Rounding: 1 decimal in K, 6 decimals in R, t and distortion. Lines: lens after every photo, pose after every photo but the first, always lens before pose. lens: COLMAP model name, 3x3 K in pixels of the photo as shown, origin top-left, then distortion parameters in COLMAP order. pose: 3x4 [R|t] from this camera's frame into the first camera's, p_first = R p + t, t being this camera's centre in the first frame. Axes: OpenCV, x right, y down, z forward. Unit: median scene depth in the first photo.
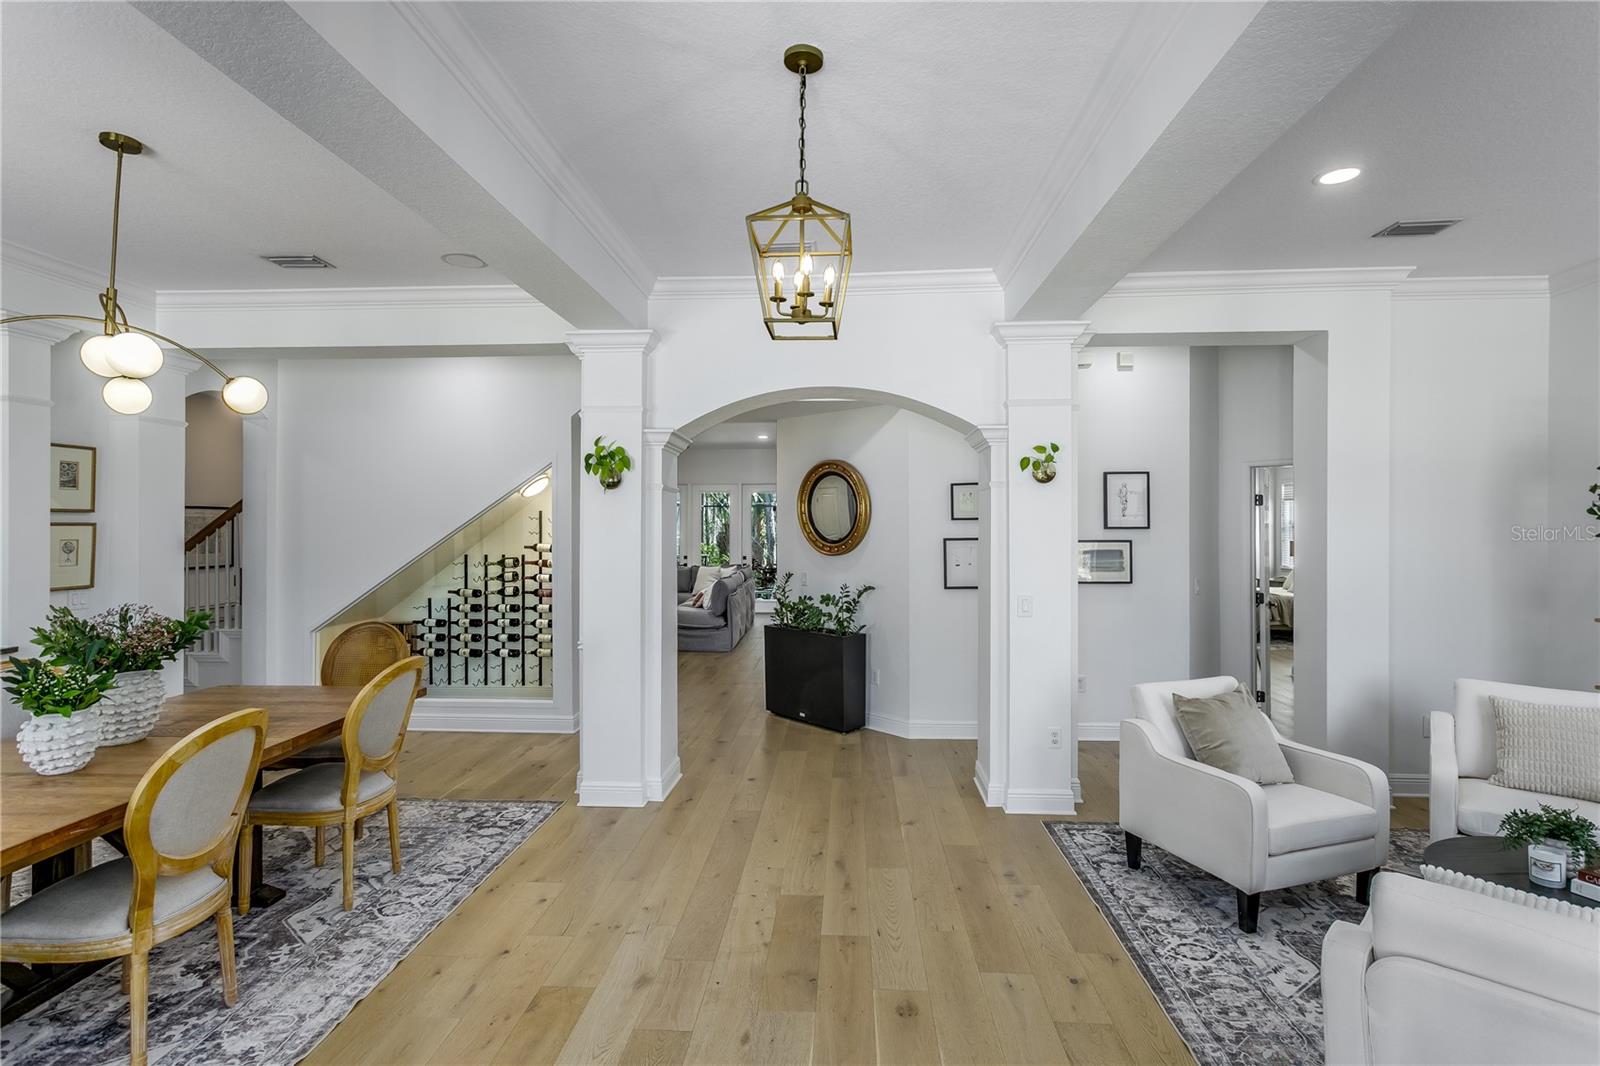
lens RADIAL K [[760.5, 0, 800.0], [0, 760.5, 533.0], [0, 0, 1]] dist [-0.001023, 0.000398]
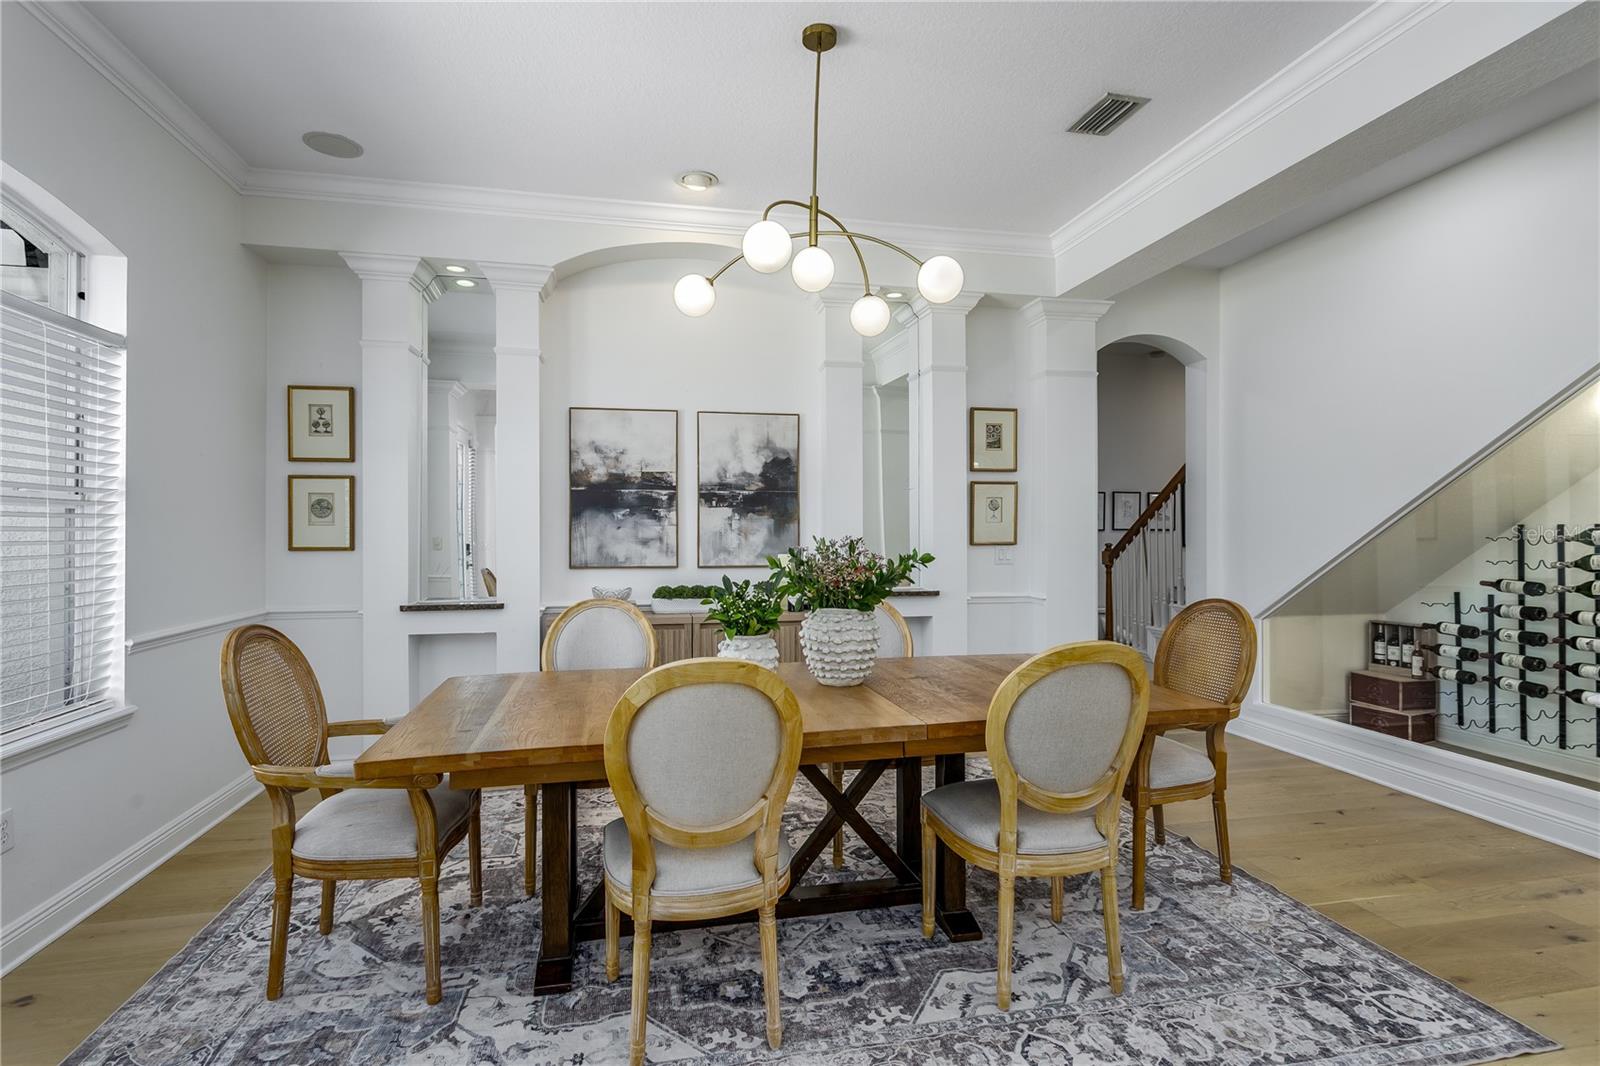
lens RADIAL K [[772.3, 0, 800.0], [0, 772.3, 533.0], [0, 0, 1]] dist [0.001247, -0.000638]
pose [[0.264900, 0.000777, -0.964276, 0.003789], [-0.001666, 0.999999, 0.000348, 0.062037], [0.964275, 0.001514, 0.264901, 0.486400]]
